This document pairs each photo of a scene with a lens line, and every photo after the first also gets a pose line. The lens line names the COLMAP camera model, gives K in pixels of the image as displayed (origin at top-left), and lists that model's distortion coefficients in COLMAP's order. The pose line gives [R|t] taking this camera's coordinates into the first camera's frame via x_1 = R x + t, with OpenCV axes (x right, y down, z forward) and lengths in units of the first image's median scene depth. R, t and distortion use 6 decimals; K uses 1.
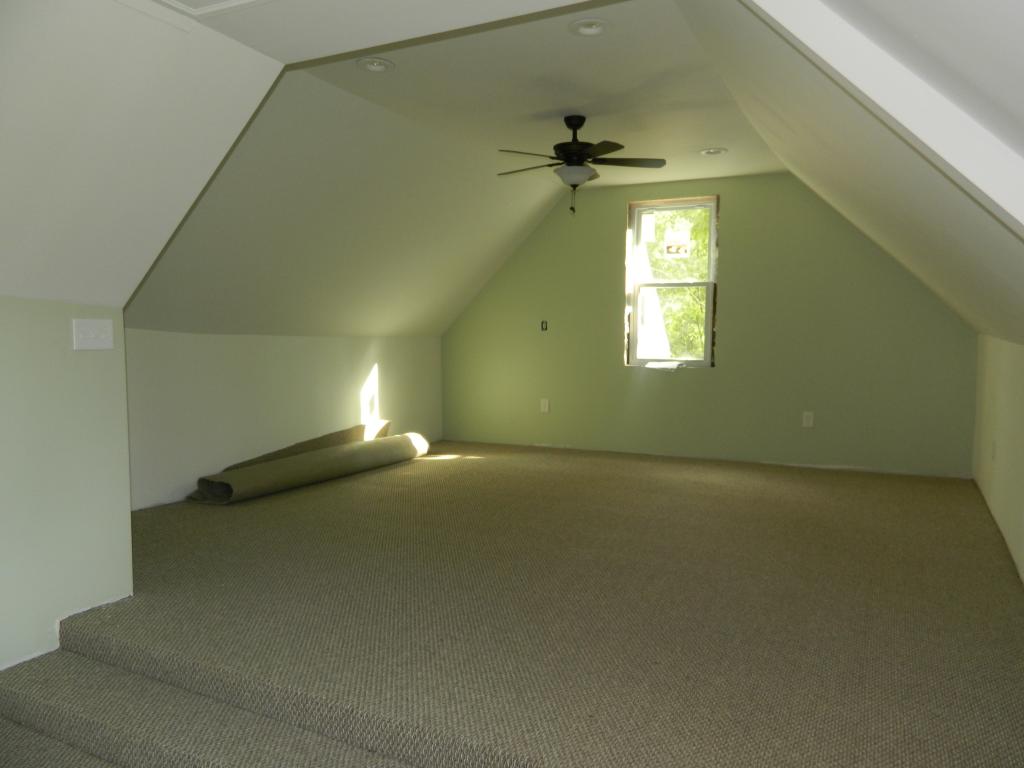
lens RADIAL K [[781.1, 0, 512.0], [0, 781.1, 384.0], [0, 0, 1]] dist [0.032466, -0.008717]
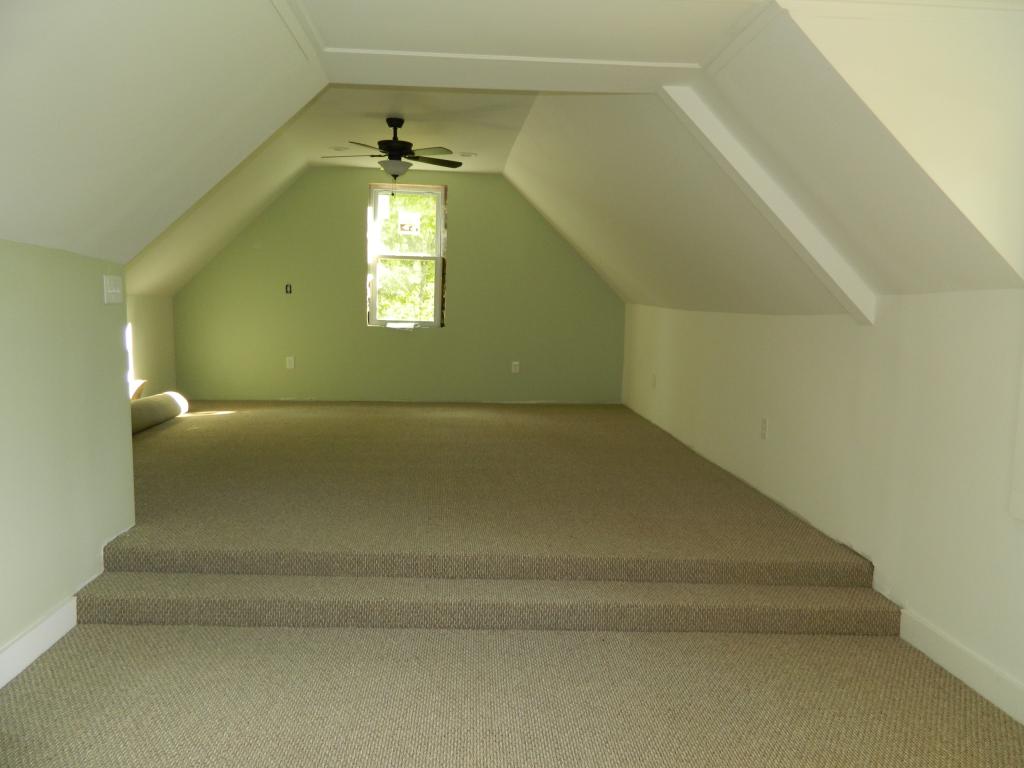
lens RADIAL K [[781.1, 0, 512.0], [0, 781.1, 384.0], [0, 0, 1]] dist [0.032466, -0.008717]
pose [[0.856956, -0.036304, 0.514110, -0.278118], [0.013944, 0.998784, 0.047286, 0.010934], [-0.515202, -0.033354, 0.856420, -0.104547]]
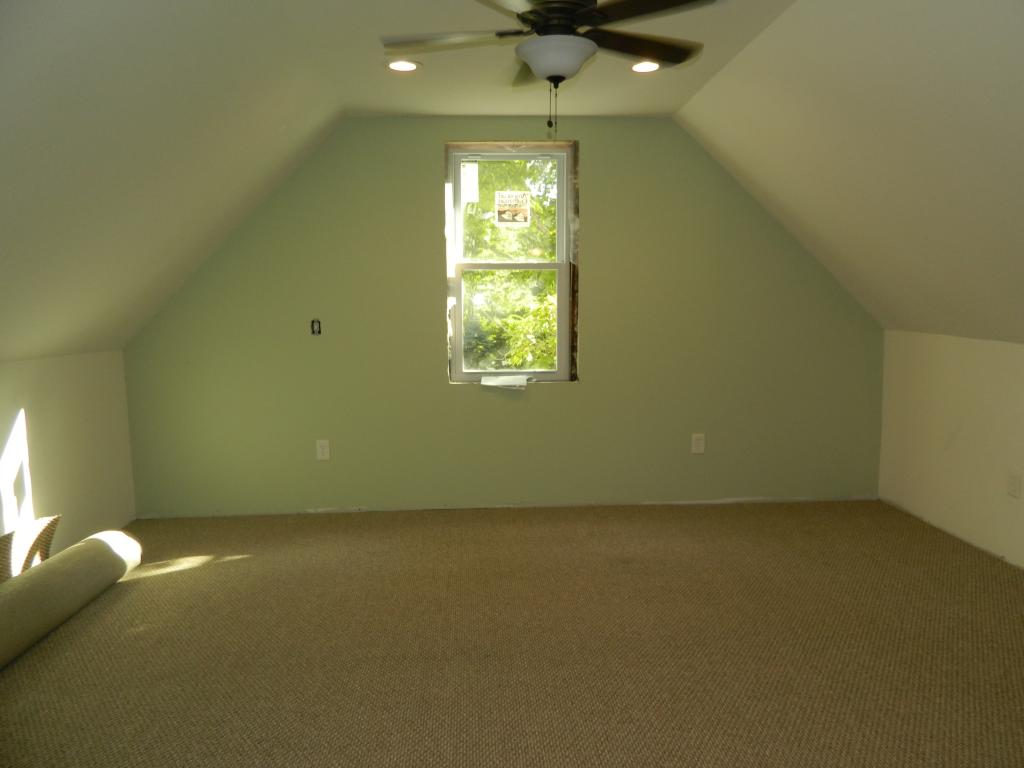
lens RADIAL K [[799.3, 0, 512.0], [0, 799.3, 384.0], [0, 0, 1]] dist [0.029959, 0.002005]
pose [[0.874197, -0.061374, 0.481677, -0.149703], [0.048904, 0.998065, 0.038414, -0.049012], [-0.483103, -0.010026, 0.875506, 0.371934]]
